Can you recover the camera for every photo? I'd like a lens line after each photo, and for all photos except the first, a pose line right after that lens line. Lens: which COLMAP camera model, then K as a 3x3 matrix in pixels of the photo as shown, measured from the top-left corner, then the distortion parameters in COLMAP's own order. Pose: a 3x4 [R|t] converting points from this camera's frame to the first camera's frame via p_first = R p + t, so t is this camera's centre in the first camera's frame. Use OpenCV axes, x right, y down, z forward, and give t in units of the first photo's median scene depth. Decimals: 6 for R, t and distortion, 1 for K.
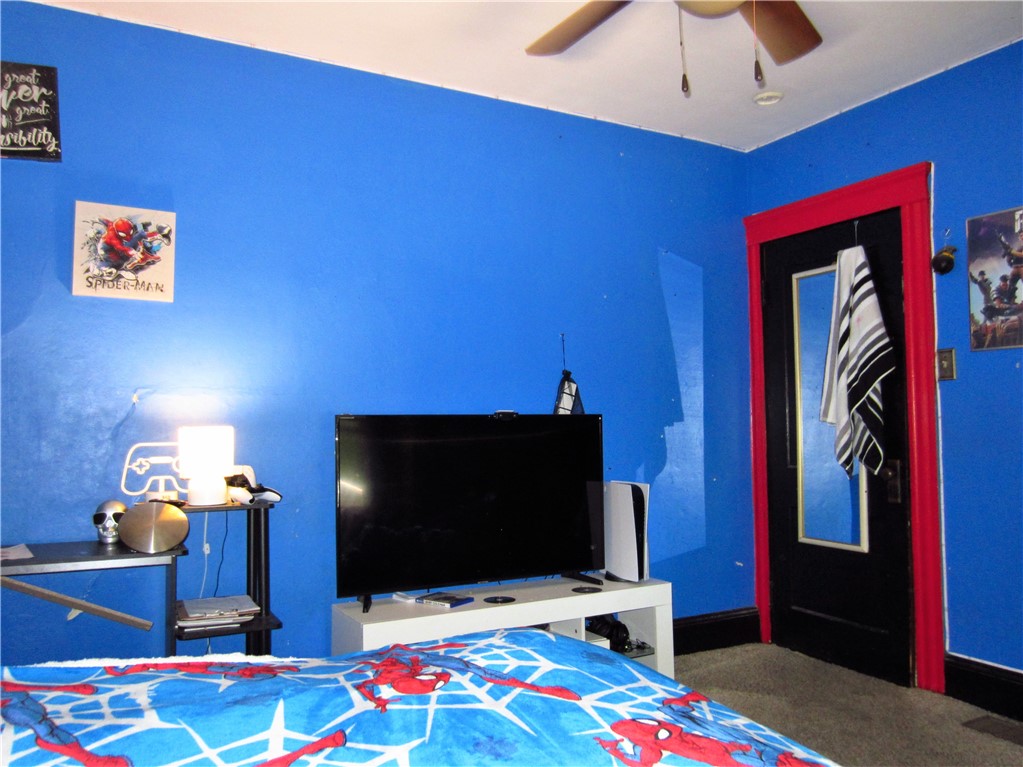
lens RADIAL K [[757.8, 0, 511.5], [0, 757.8, 383.5], [0, 0, 1]] dist [-0.019944, -0.002773]
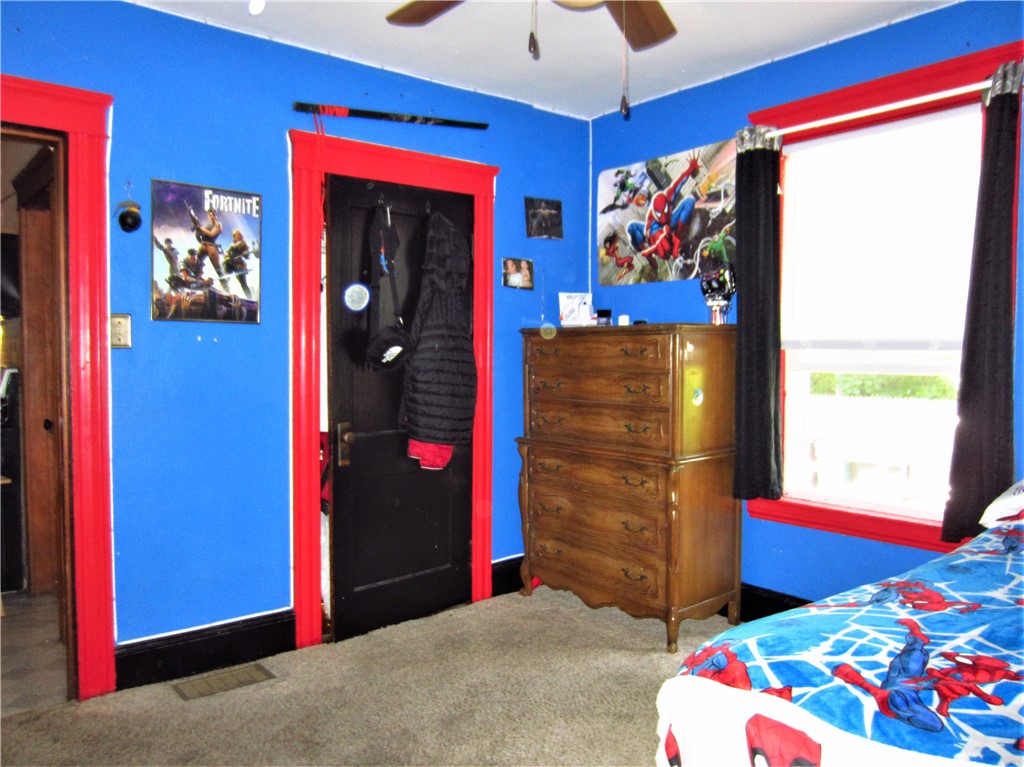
lens RADIAL K [[758.5, 0, 512.0], [0, 758.5, 383.5], [0, 0, 1]] dist [-0.019944, -0.002773]
pose [[-0.183978, -0.026583, 0.982571, -0.432163], [-0.051503, 0.998522, 0.017371, -0.002518], [-0.981580, -0.047410, -0.185075, 0.758445]]
